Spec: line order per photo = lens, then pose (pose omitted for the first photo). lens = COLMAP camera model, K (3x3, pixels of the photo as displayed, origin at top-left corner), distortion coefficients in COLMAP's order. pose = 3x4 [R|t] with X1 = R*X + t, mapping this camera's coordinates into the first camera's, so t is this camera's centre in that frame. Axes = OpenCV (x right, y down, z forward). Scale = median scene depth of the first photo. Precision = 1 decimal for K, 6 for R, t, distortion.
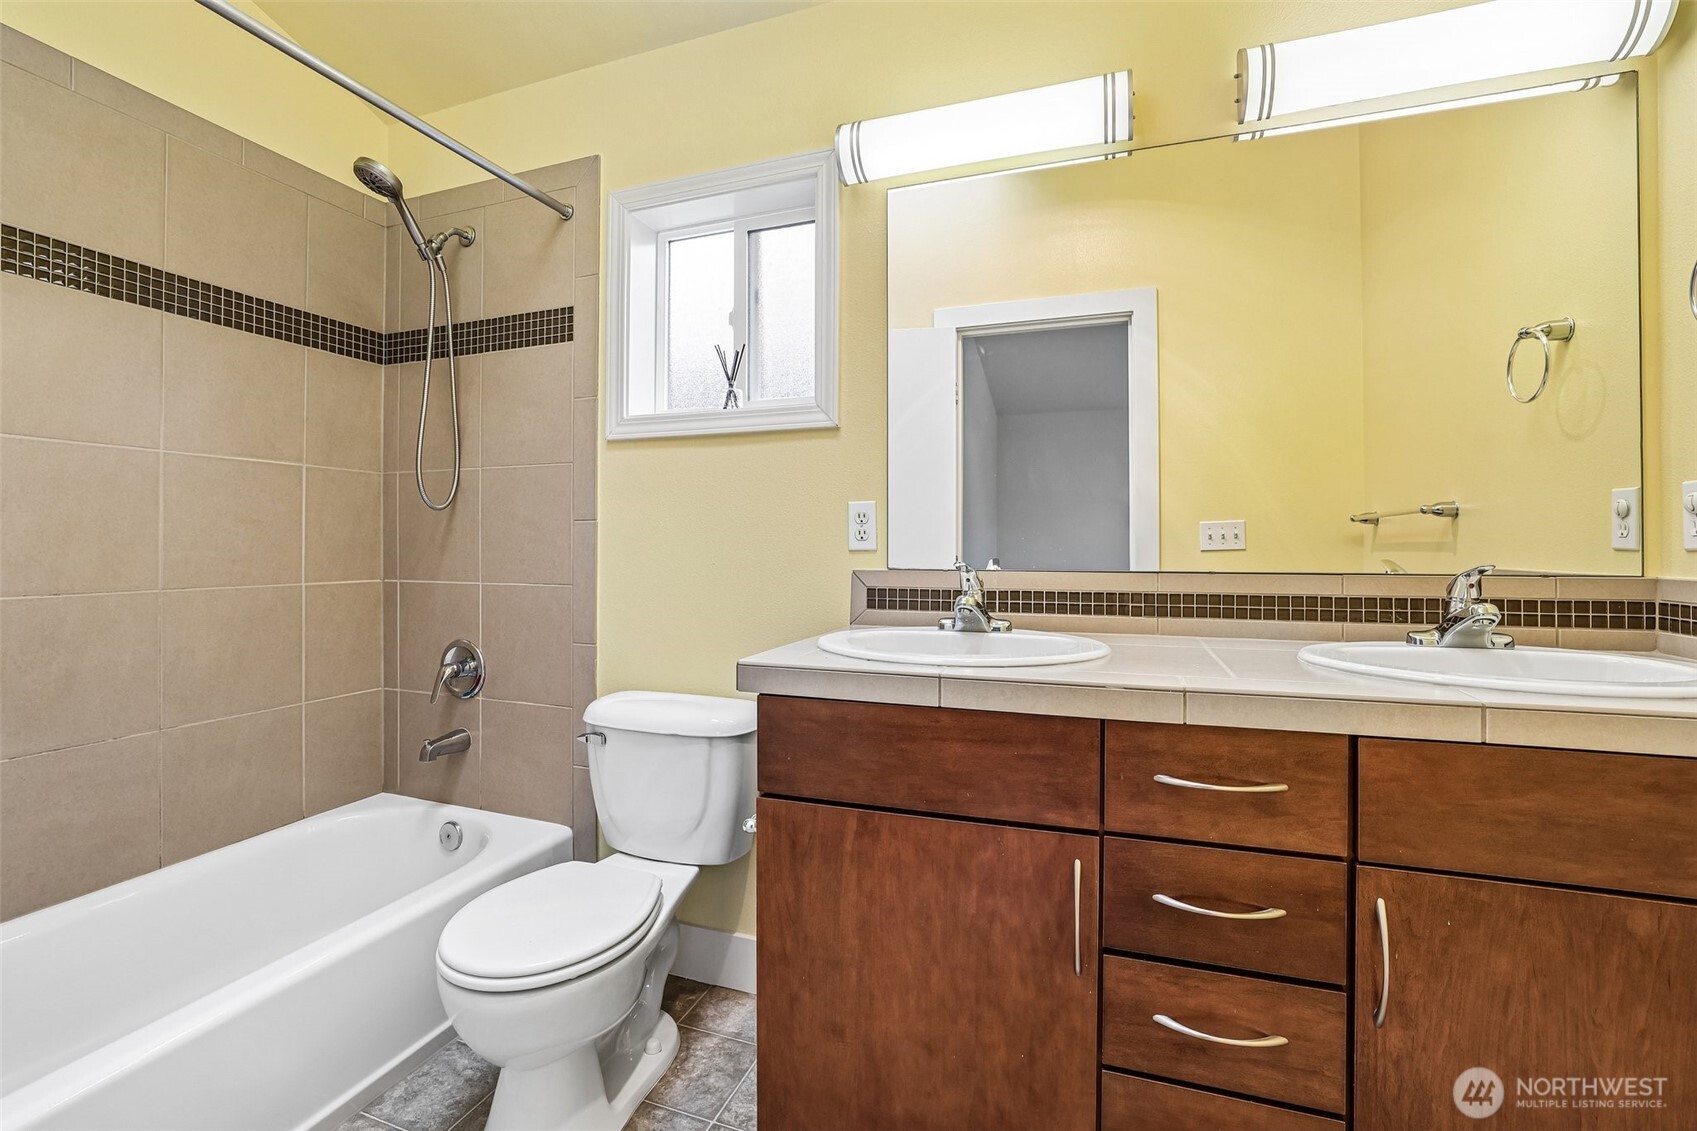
lens RADIAL K [[738.9, 0, 849.6], [0, 738.9, 556.0], [0, 0, 1]] dist [-0.010297, 0.001097]
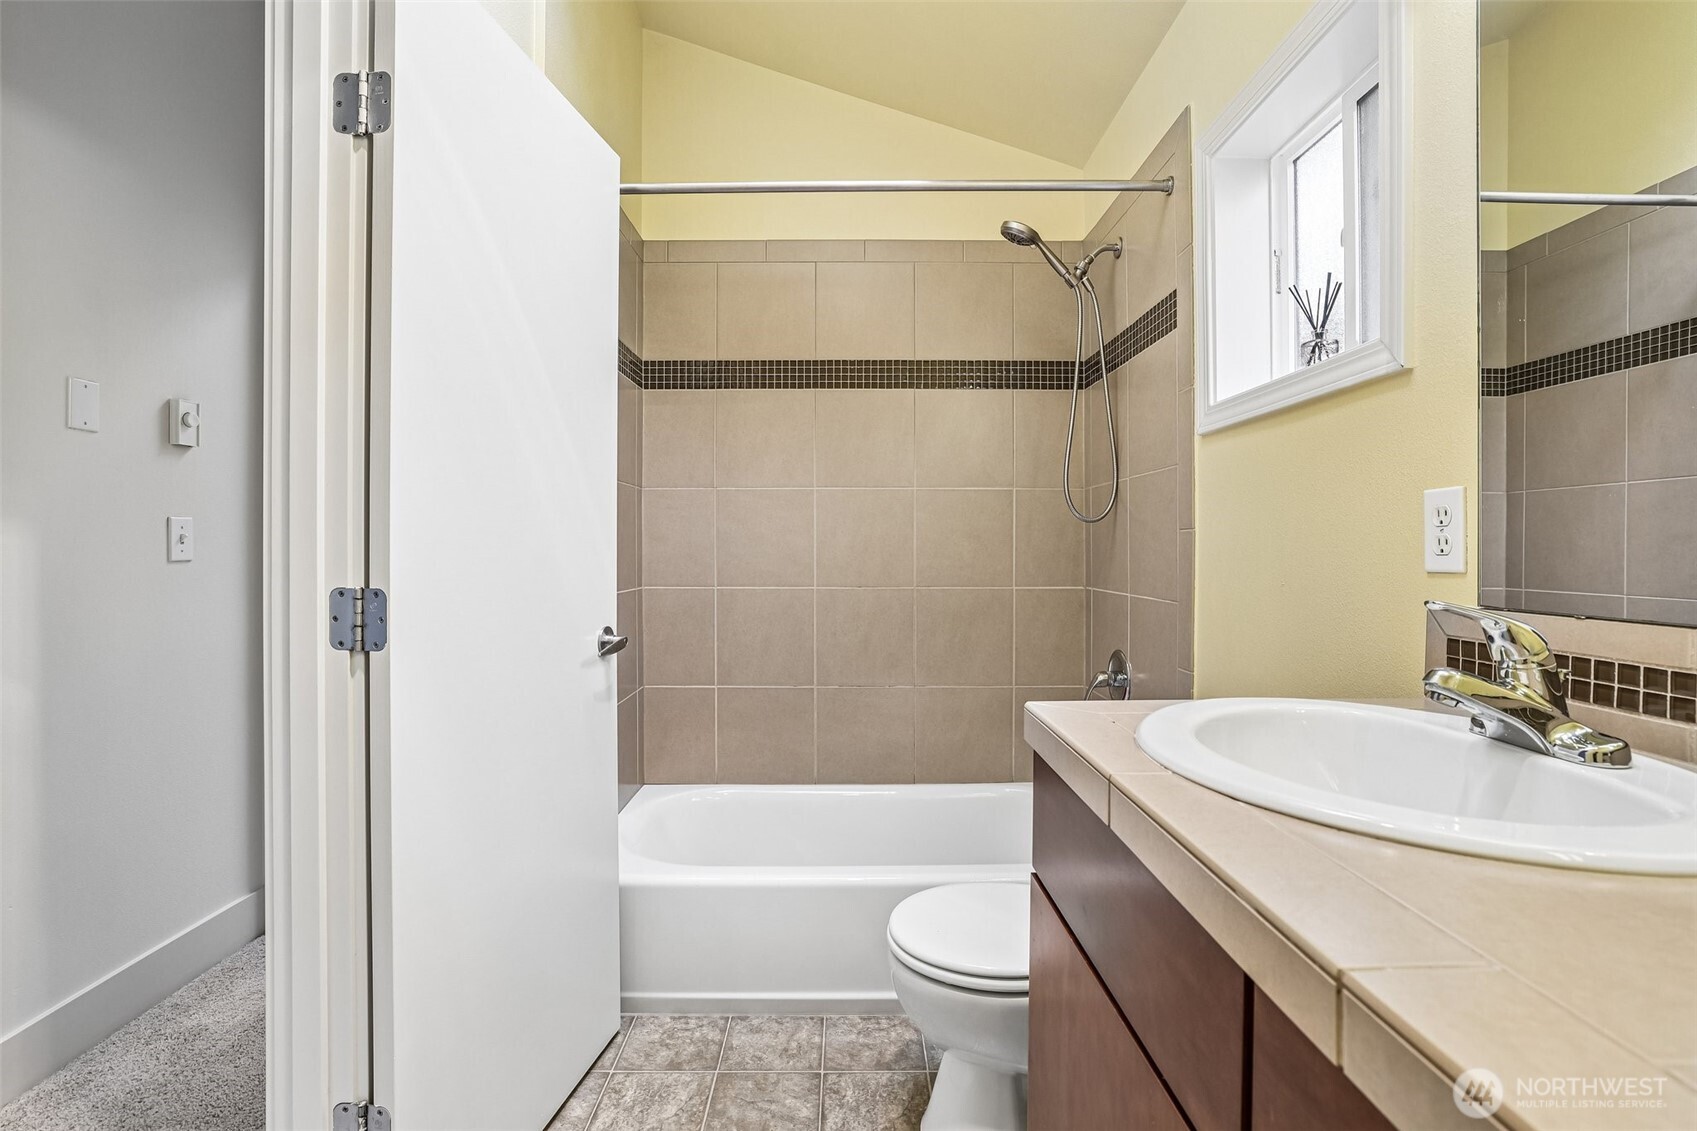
lens RADIAL K [[779.8, 0, 853.8], [0, 779.8, 552.4], [0, 0, 1]] dist [-0.004228, -0.000332]
pose [[0.368048, 0.003667, -0.929800, 0.379473], [-0.013415, 0.999909, -0.001366, -0.014924], [0.929710, 0.012976, 0.368063, 0.314460]]
